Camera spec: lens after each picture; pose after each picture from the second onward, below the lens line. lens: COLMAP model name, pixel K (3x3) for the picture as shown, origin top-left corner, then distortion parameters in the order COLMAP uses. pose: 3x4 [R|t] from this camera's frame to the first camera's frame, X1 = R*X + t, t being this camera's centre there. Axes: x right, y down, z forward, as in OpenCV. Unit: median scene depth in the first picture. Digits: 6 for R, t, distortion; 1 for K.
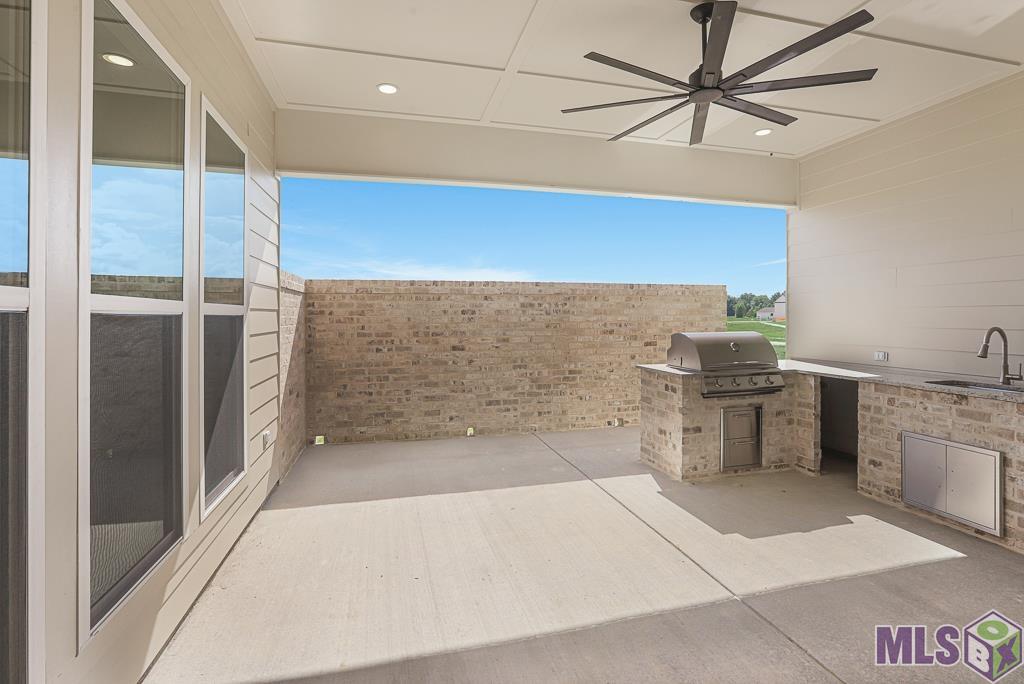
lens RADIAL K [[470.7, 0, 512.5], [0, 470.7, 320.0], [0, 0, 1]] dist [0.001062, 0.000236]
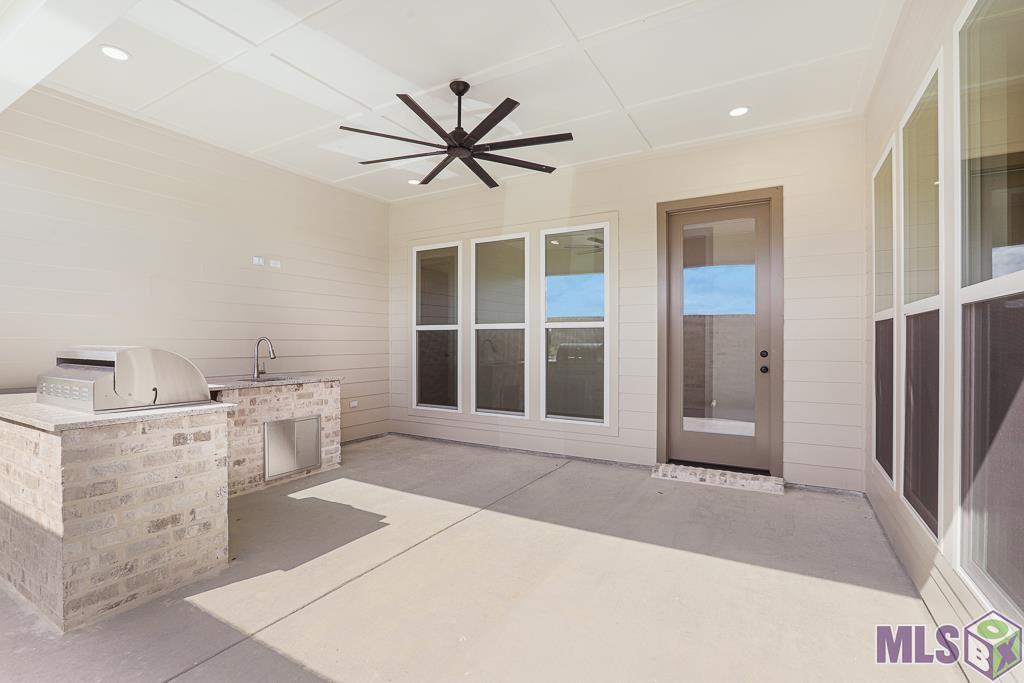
lens RADIAL K [[470.7, 0, 511.0], [0, 470.7, 340.8], [0, 0, 1]] dist [0.001062, 0.000236]
pose [[-0.703168, 0.002921, 0.711018, -0.454226], [0.002291, 0.999996, -0.001843, 0.027680], [-0.711020, 0.000333, -0.703171, 1.345034]]
